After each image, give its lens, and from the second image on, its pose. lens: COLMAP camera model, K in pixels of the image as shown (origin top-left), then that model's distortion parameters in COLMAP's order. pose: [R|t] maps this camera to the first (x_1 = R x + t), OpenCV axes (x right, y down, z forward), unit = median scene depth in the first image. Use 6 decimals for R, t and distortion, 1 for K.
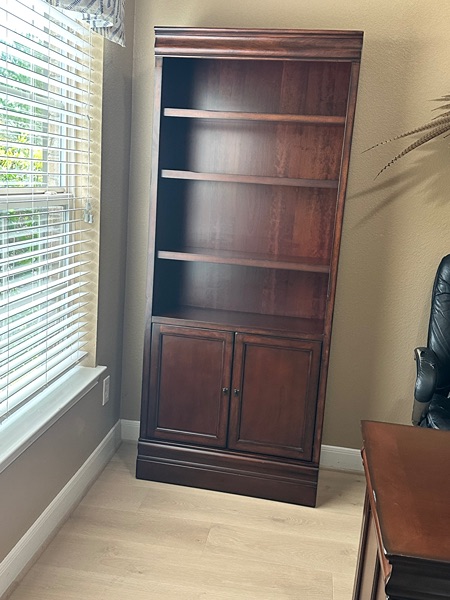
lens RADIAL K [[620.4, 0, 225.0], [0, 620.4, 300.0], [0, 0, 1]] dist [0.074410, -0.003257]
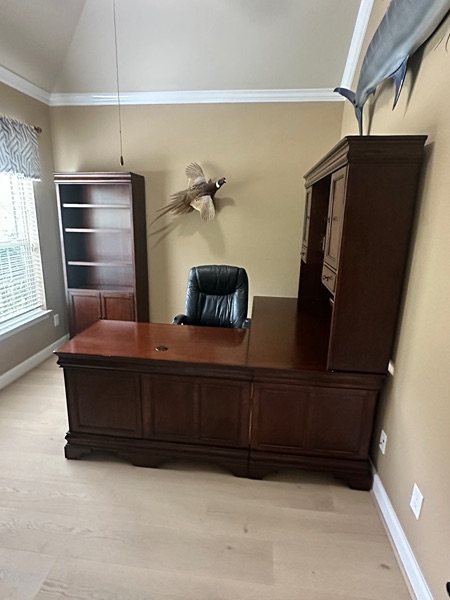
lens RADIAL K [[337.3, 0, 225.0], [0, 337.3, 300.0], [0, 0, 1]] dist [0.001234, -0.000444]
pose [[0.998142, -0.055277, 0.025640, 0.462114], [0.053555, 0.996538, 0.063599, 0.019419], [-0.029067, -0.062107, 0.997646, -0.347213]]
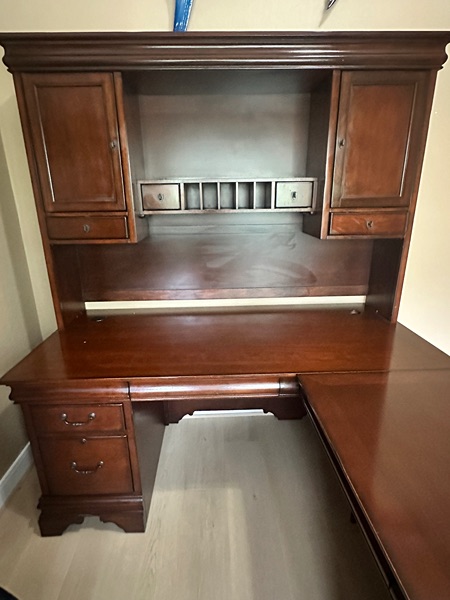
lens RADIAL K [[324.8, 0, 225.0], [0, 324.8, 300.0], [0, 0, 1]] dist [-0.002466, -0.000725]
pose [[-0.180929, -0.360714, 0.914959, 0.209938], [0.185928, 0.900992, 0.391974, -0.109161], [-0.965762, 0.241036, -0.095949, 0.659834]]
